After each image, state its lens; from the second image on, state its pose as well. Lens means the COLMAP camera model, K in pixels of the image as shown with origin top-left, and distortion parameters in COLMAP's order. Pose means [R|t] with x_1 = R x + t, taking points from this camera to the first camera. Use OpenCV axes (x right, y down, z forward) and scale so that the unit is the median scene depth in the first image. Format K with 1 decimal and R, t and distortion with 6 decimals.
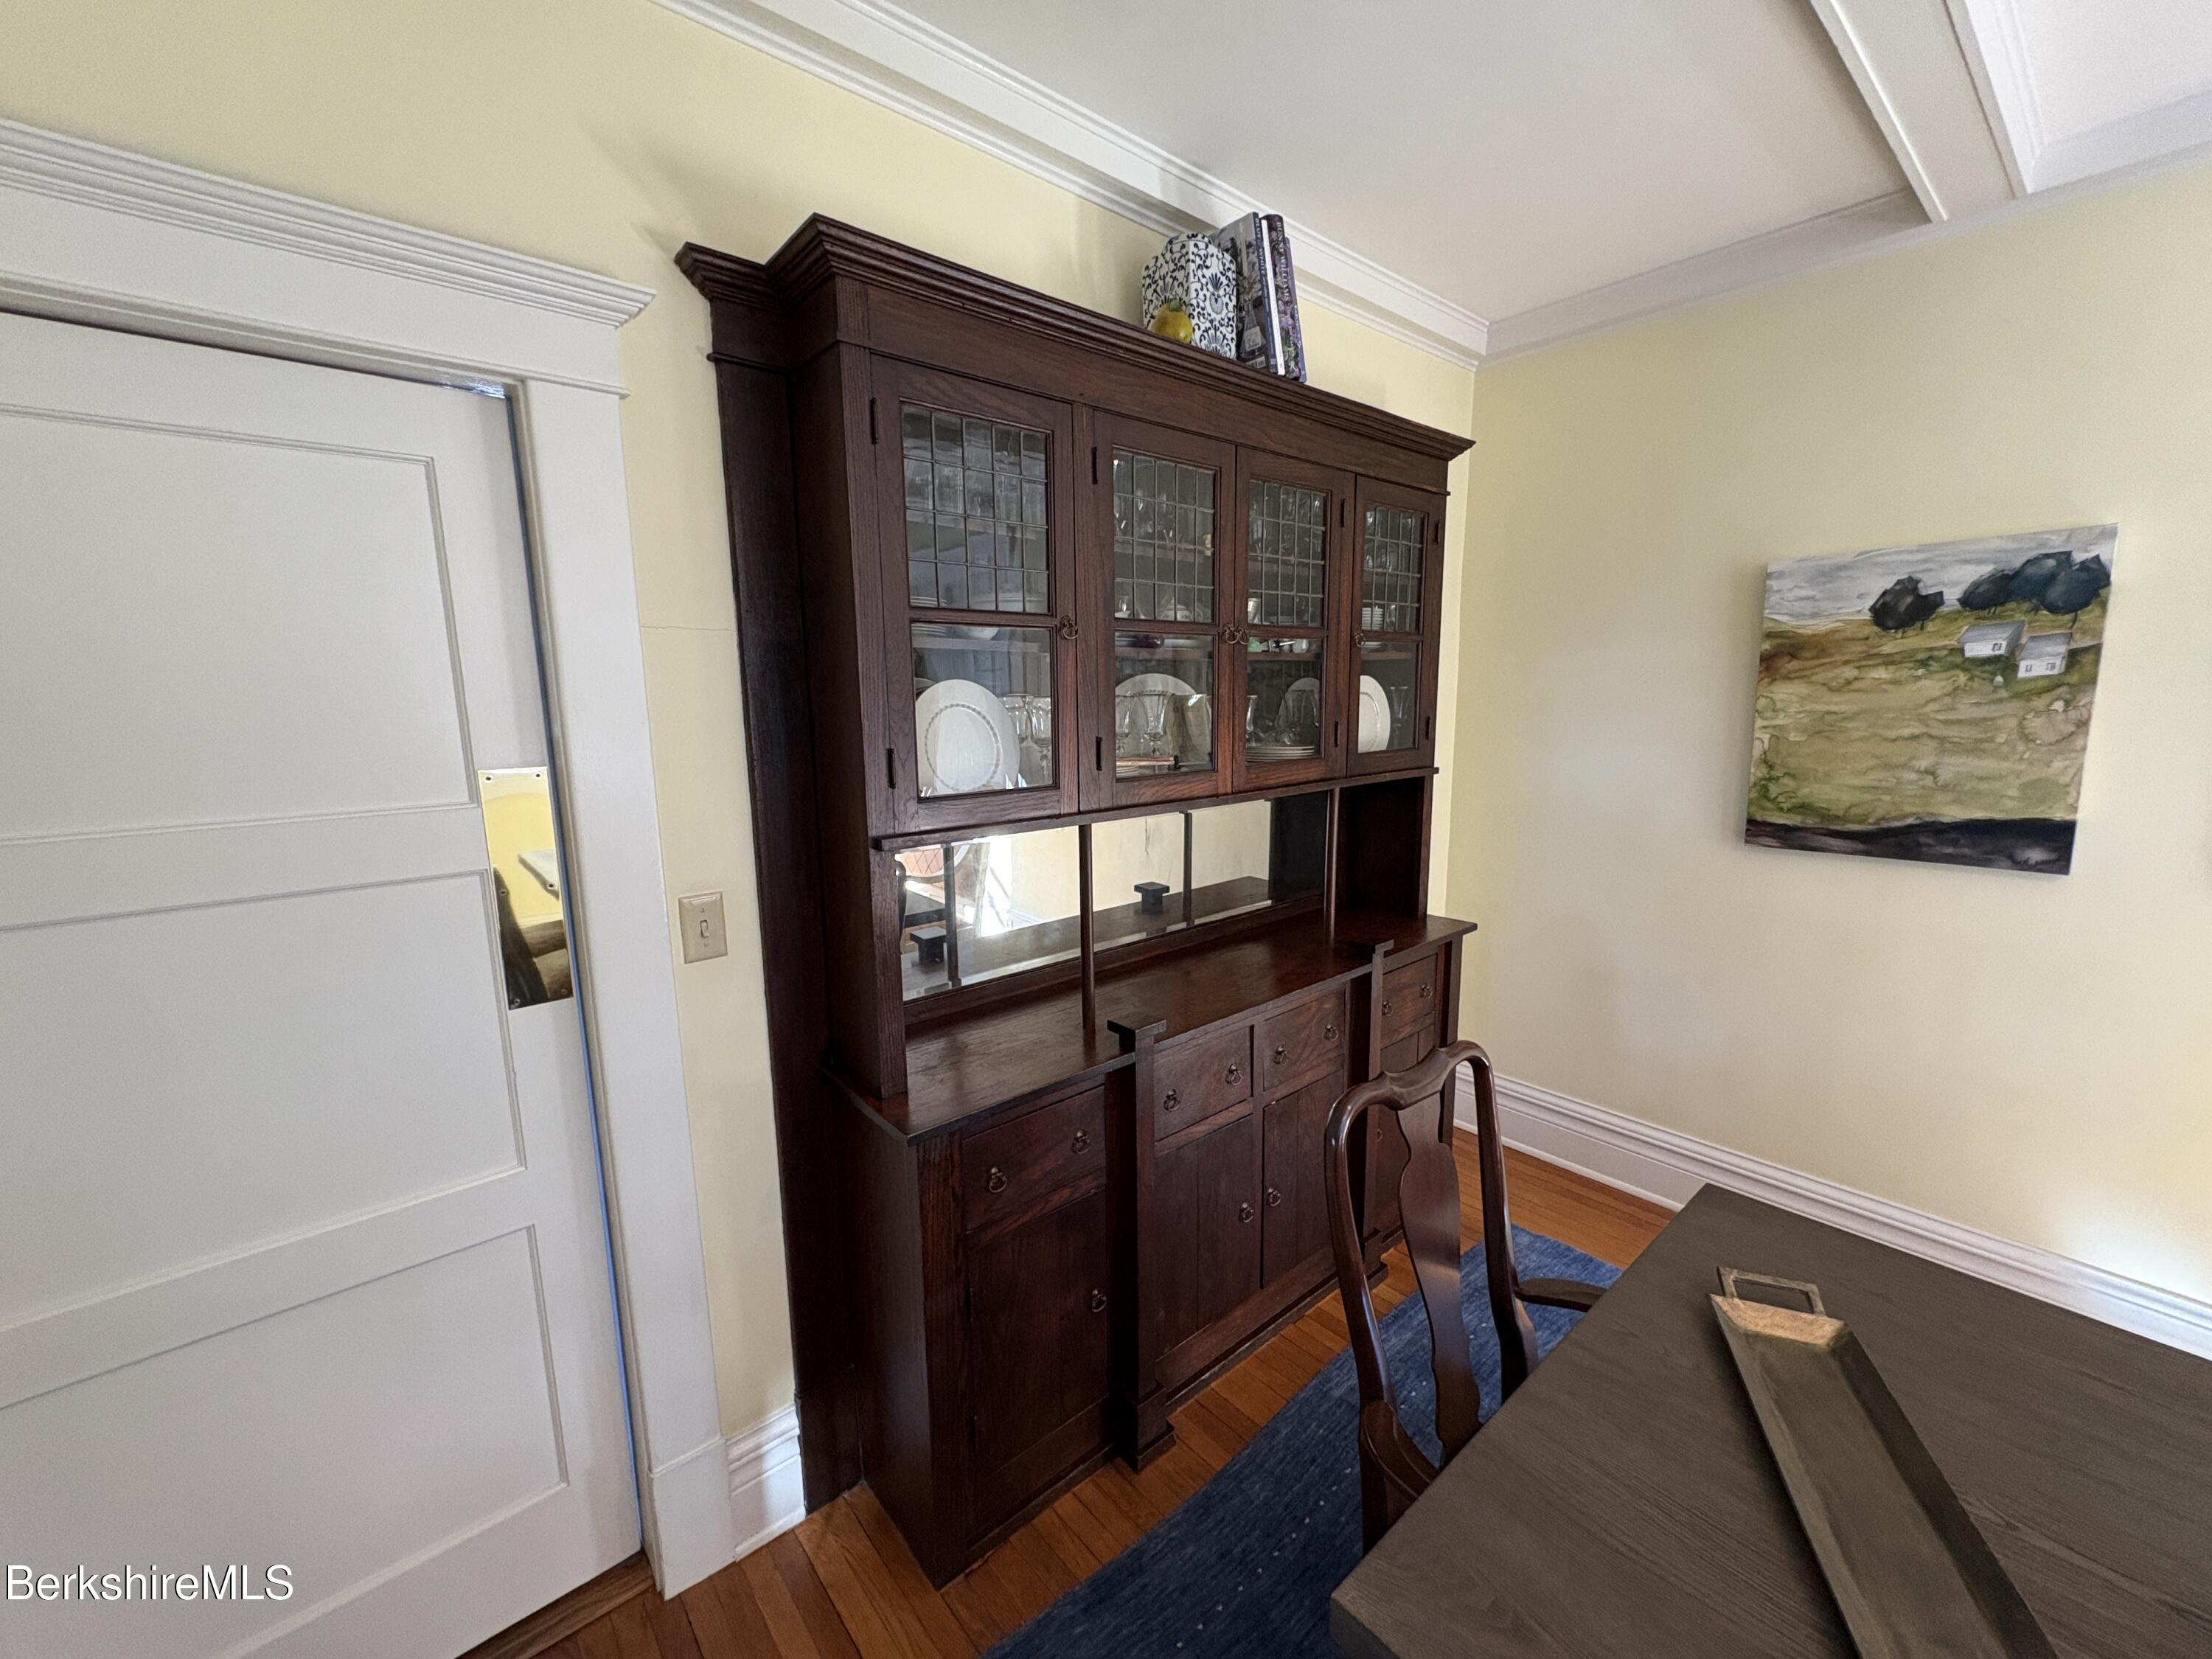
lens RADIAL K [[879.2, 0, 1104.7], [0, 879.2, 832.2], [0, 0, 1]] dist [0.000583, 0.000420]
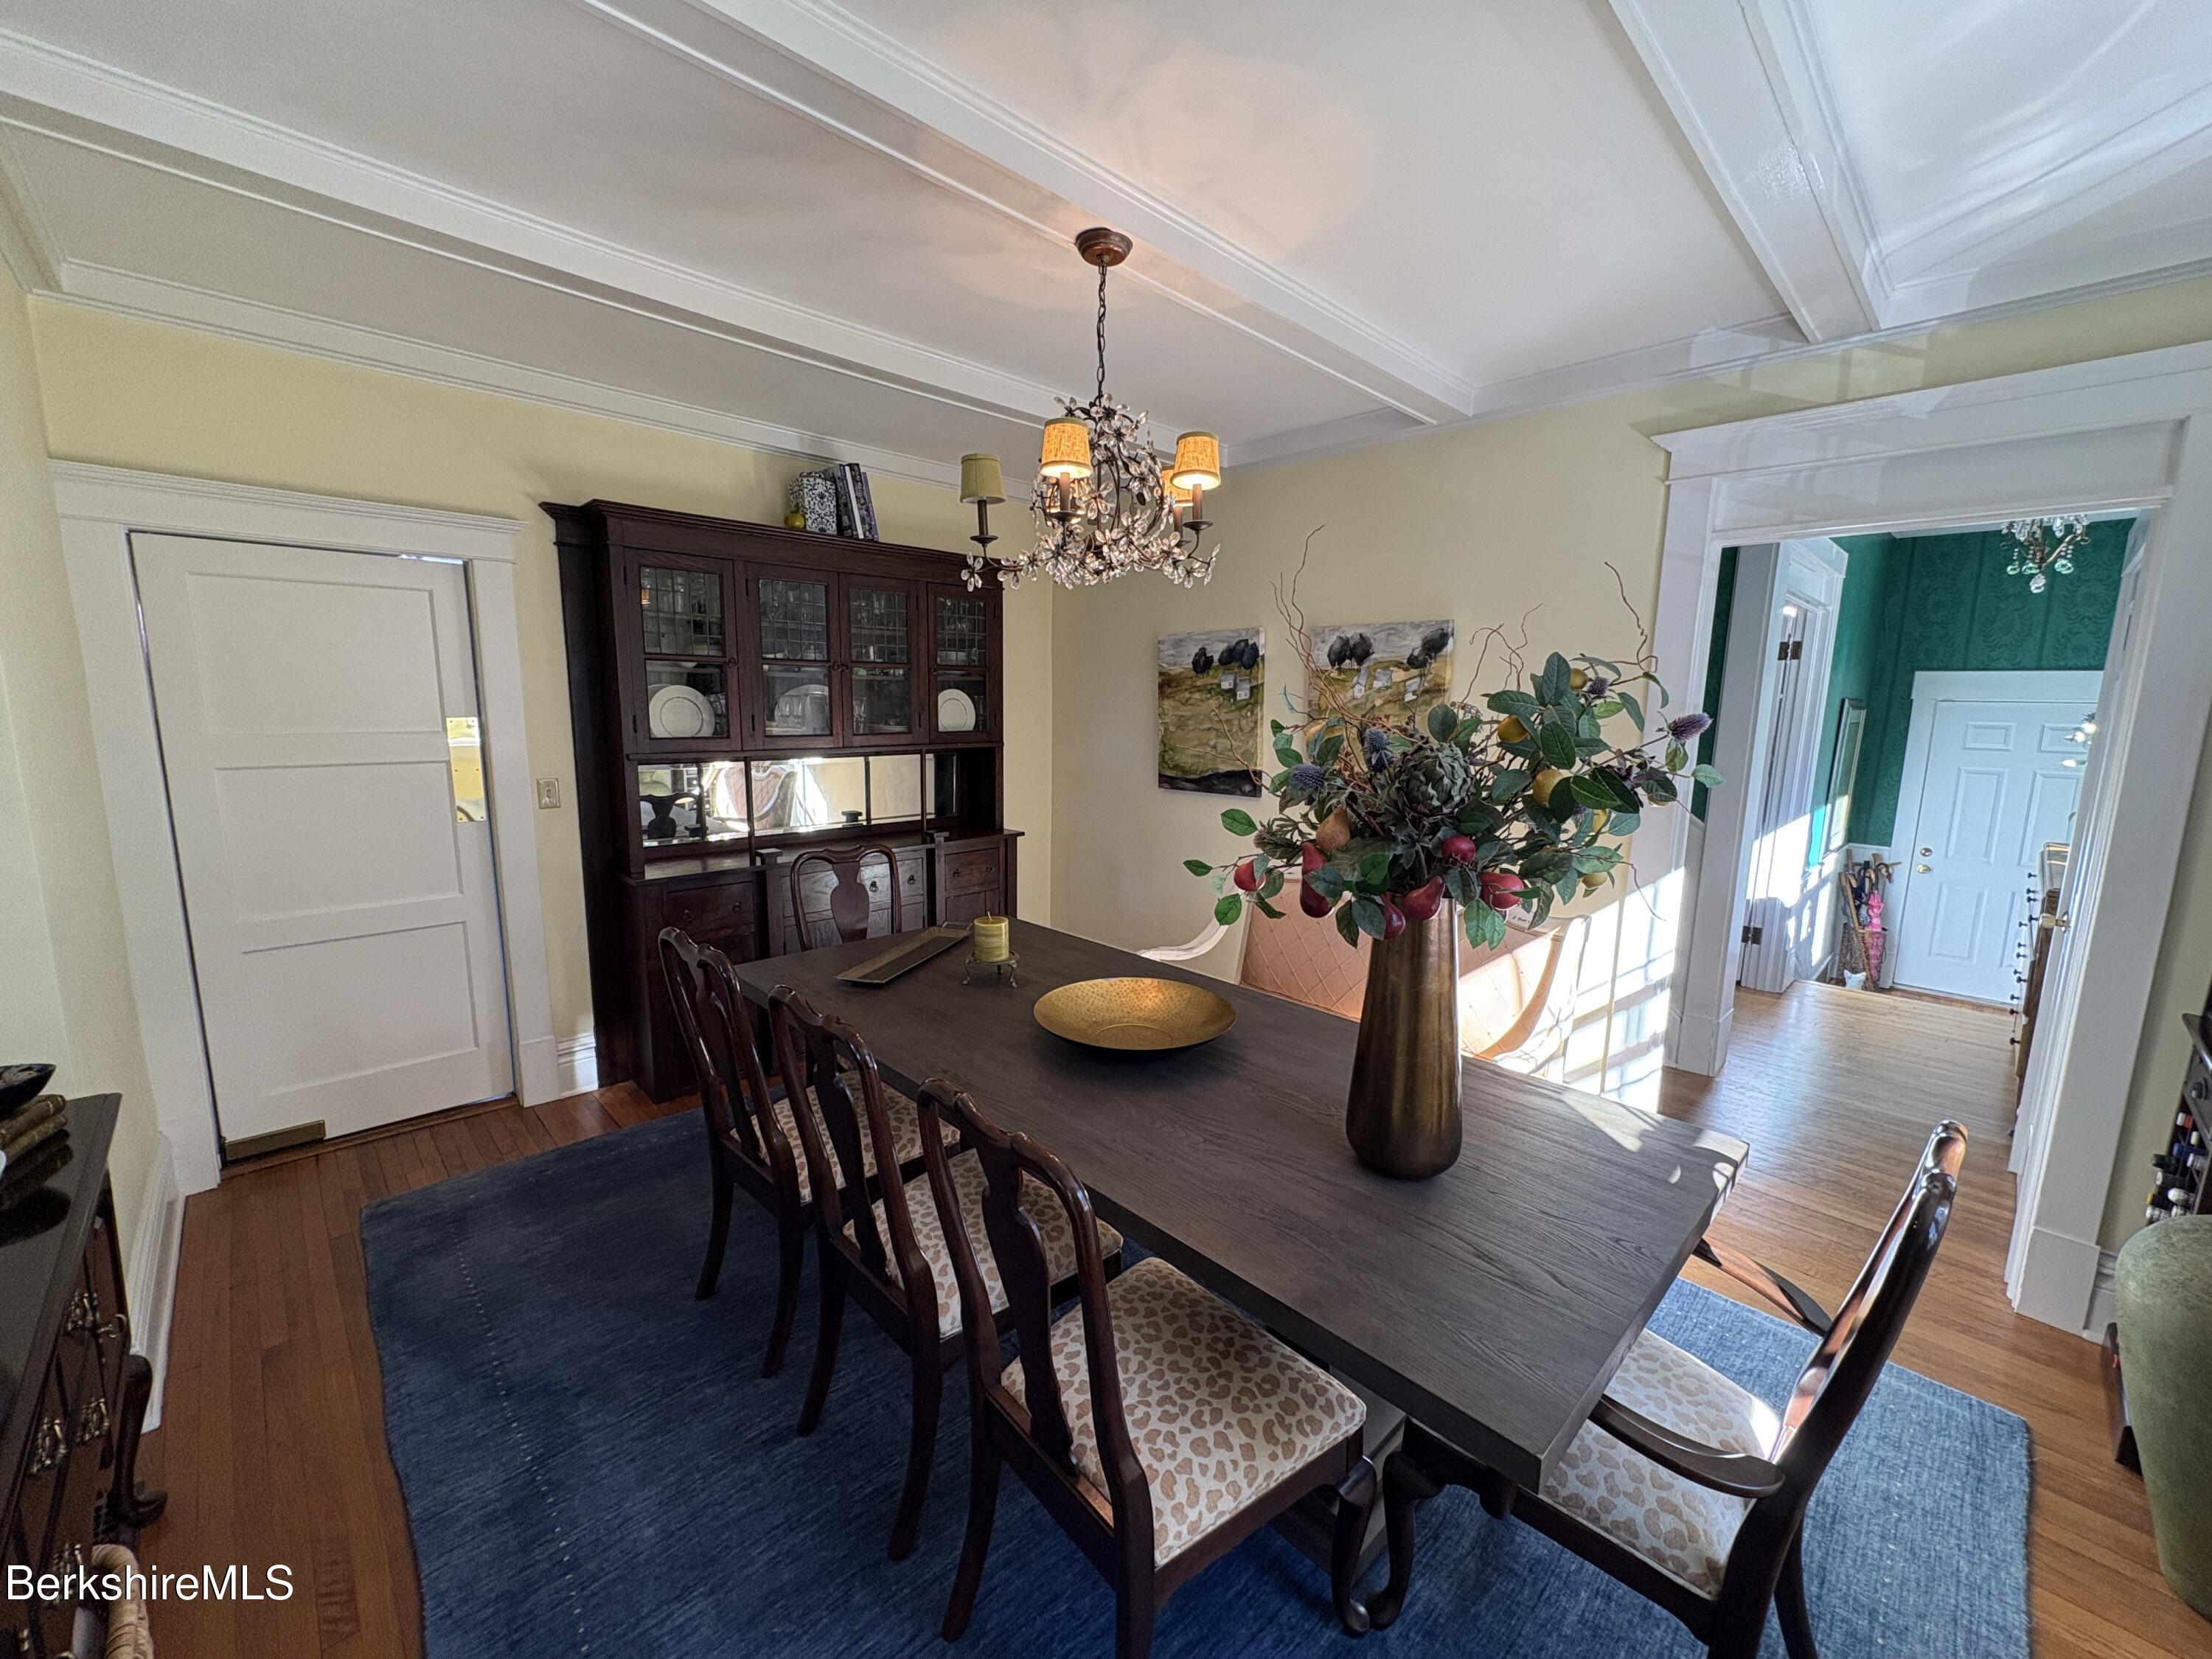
lens RADIAL K [[879.2, 0, 1106.3], [0, 879.2, 830.3], [0, 0, 1]] dist [0.000583, 0.000420]
pose [[0.998240, 0.020863, 0.055505, 0.673481], [-0.020318, 0.999740, -0.010366, 0.159690], [-0.055707, 0.009220, 0.998405, -1.052558]]
